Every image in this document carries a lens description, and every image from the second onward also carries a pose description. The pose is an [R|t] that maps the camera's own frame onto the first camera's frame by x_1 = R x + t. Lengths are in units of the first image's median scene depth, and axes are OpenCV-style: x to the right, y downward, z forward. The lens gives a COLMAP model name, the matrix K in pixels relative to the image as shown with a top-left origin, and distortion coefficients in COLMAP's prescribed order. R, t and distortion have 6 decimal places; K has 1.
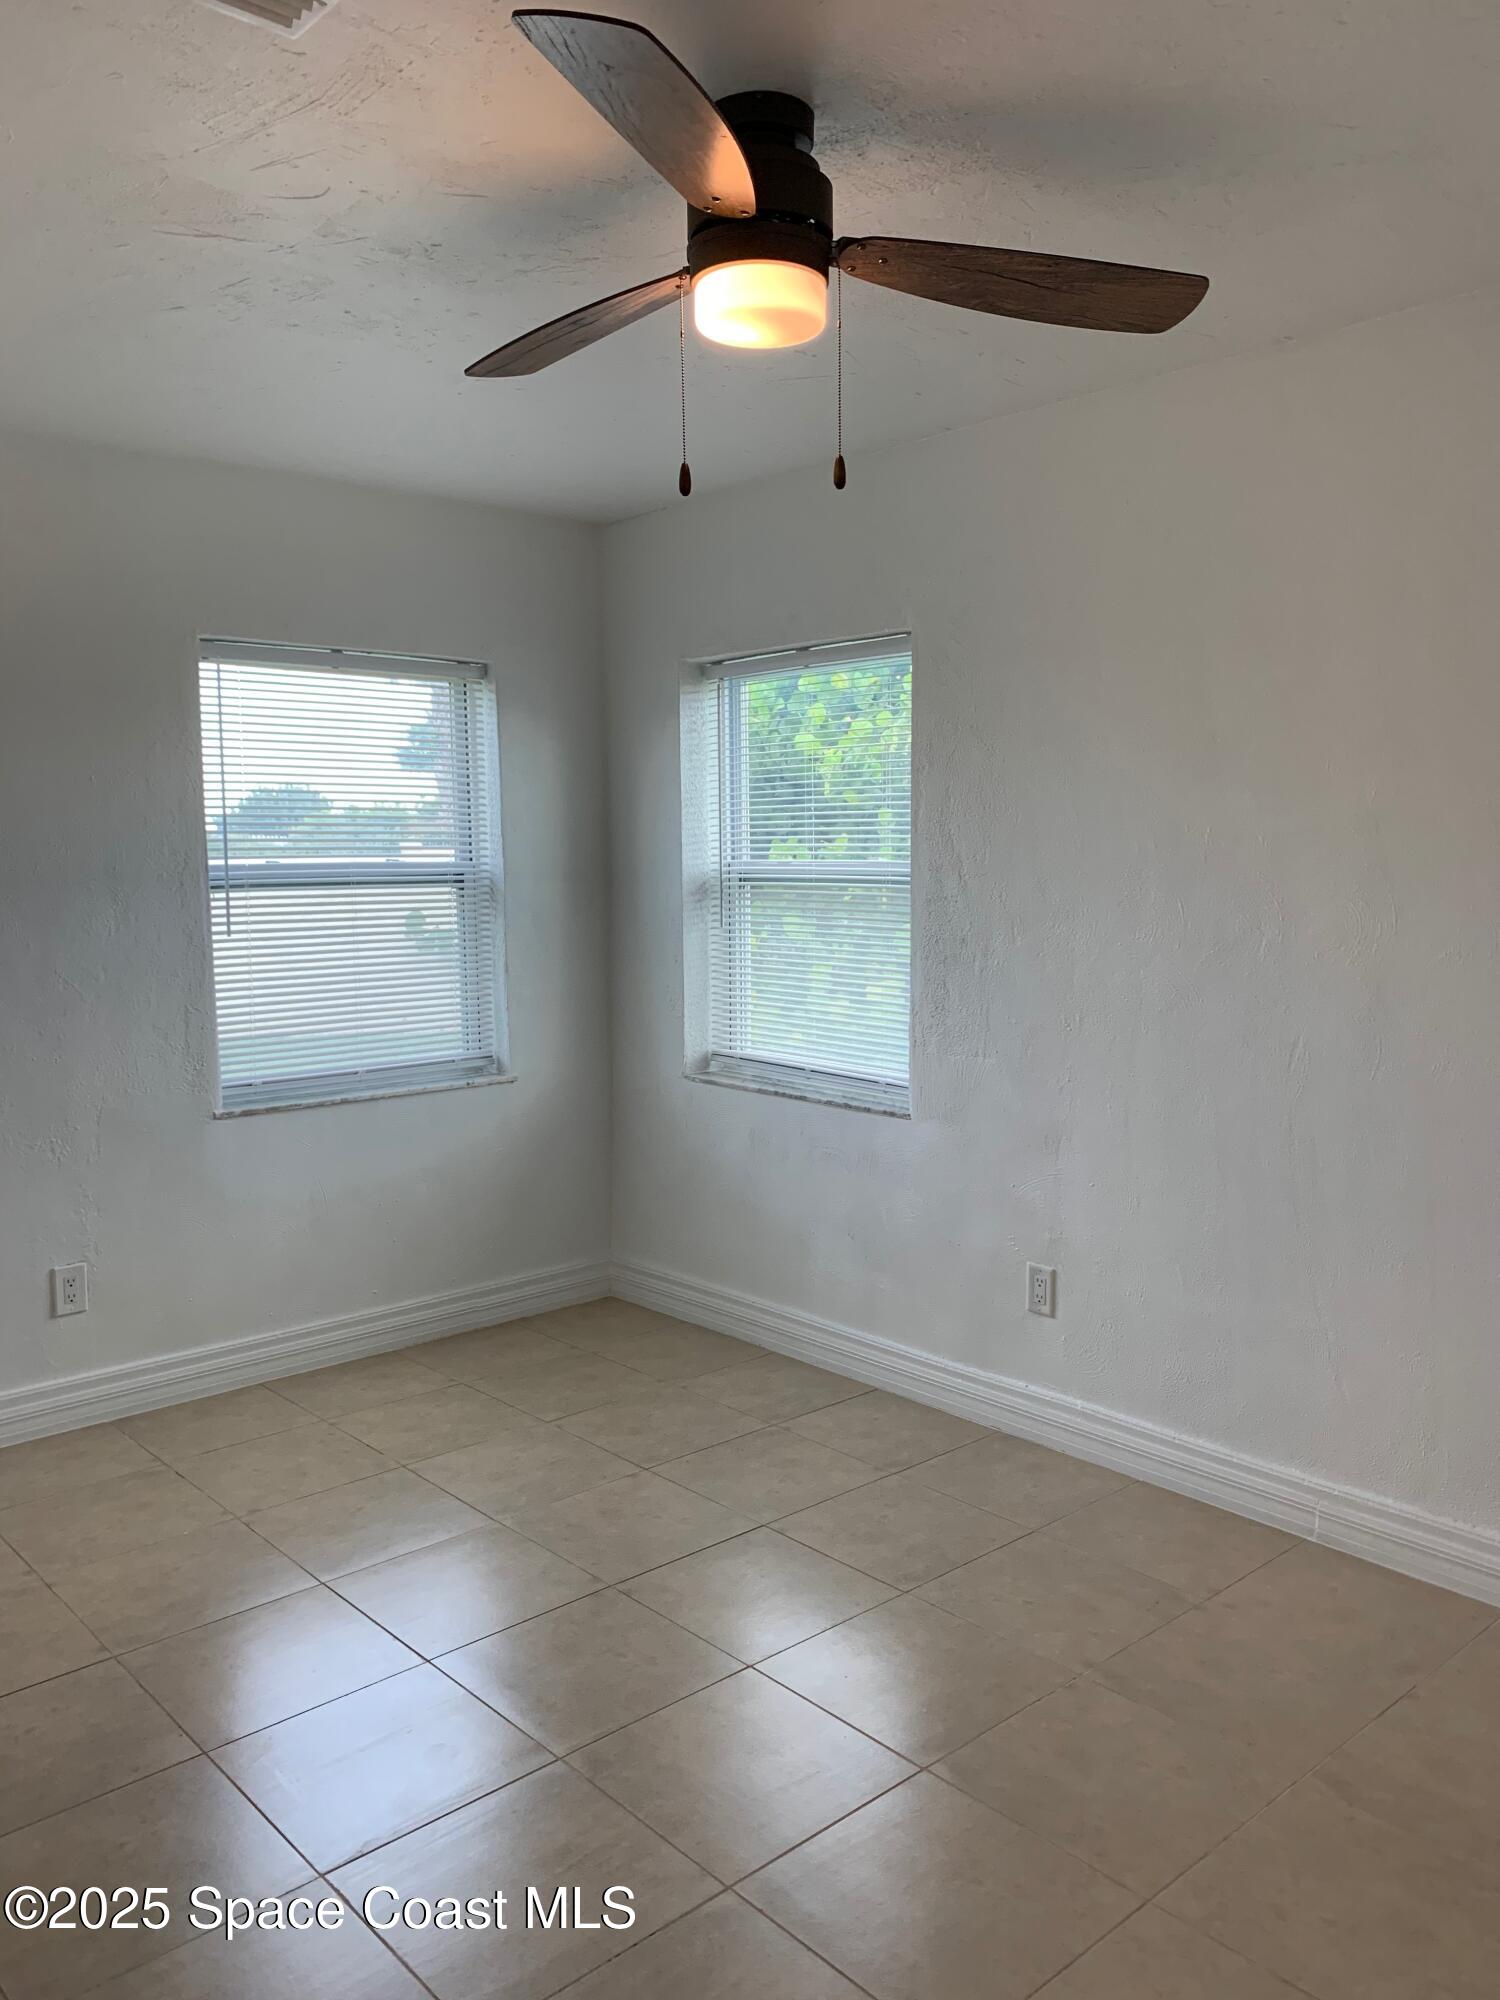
lens RADIAL K [[1544.2, 0, 750.6], [0, 1544.2, 988.0], [0, 0, 1]] dist [-0.001485, 0.003541]
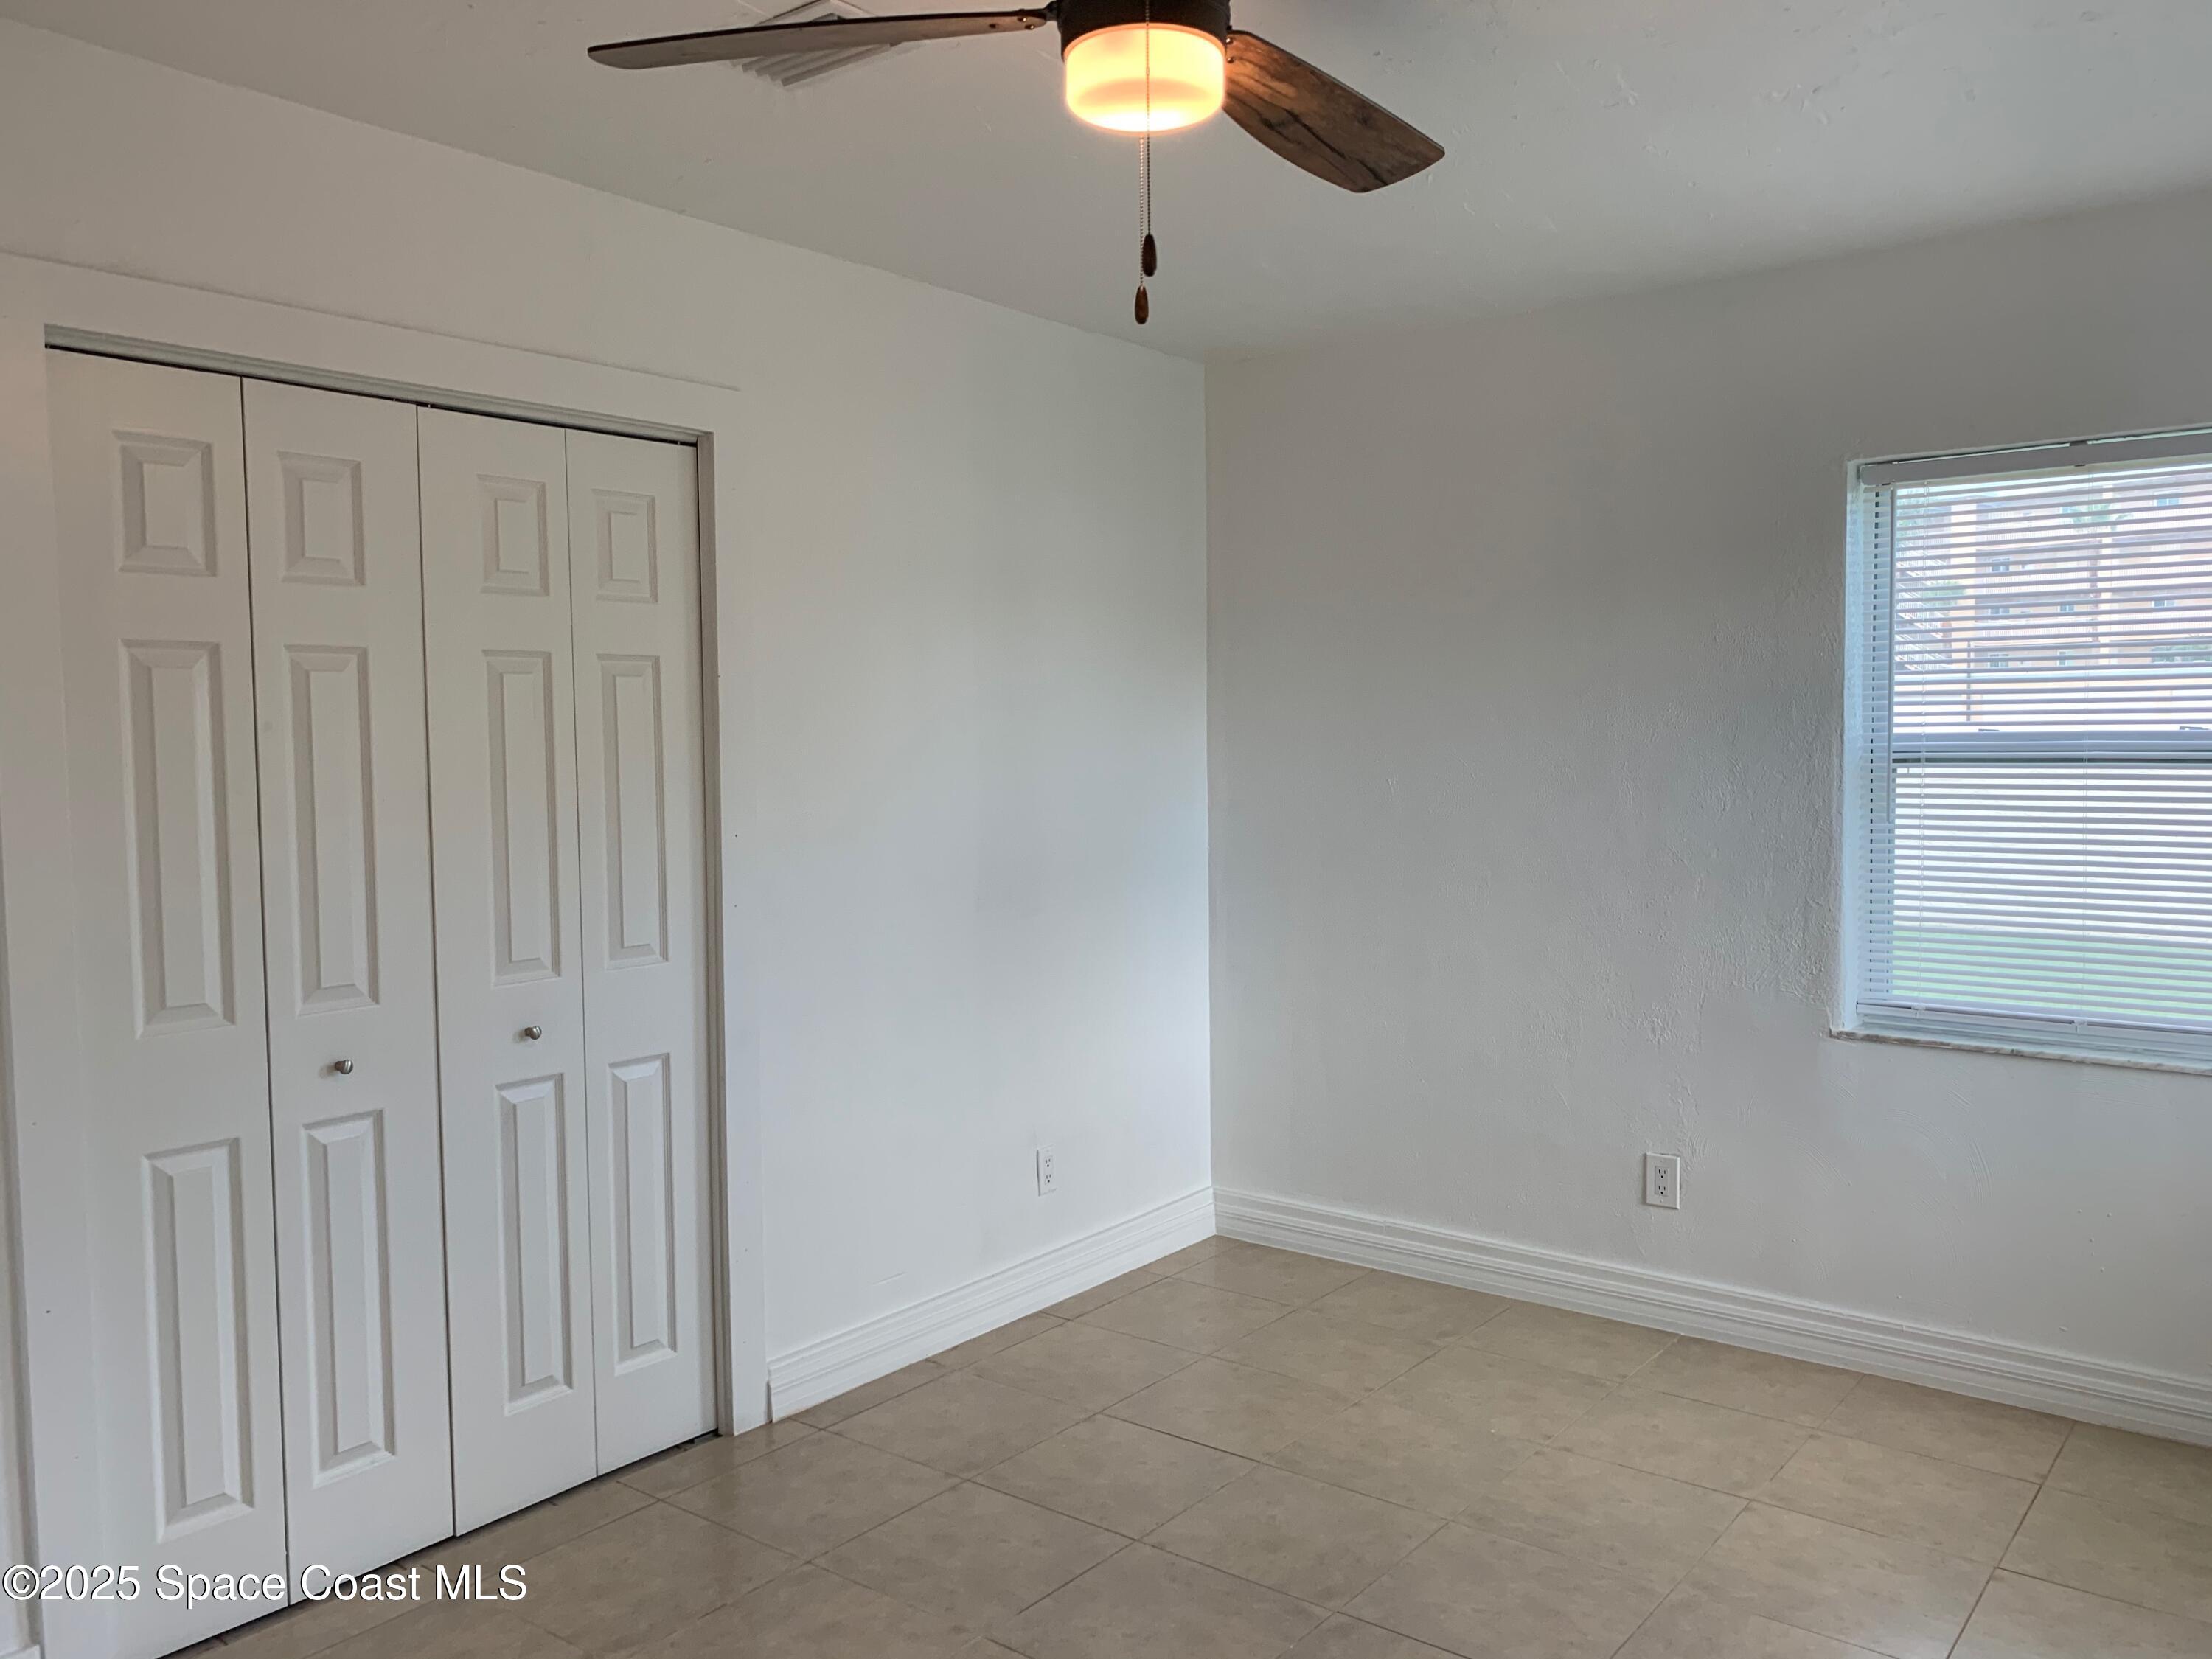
lens RADIAL K [[1677.7, 0, 1056.9], [0, 1677.7, 824.9], [0, 0, 1]] dist [0.006647, -0.024710]
pose [[0.149372, 0.061498, -0.986867, 0.477957], [-0.079100, 0.995608, 0.050070, -0.041643], [0.985612, 0.070583, 0.153580, 0.435783]]
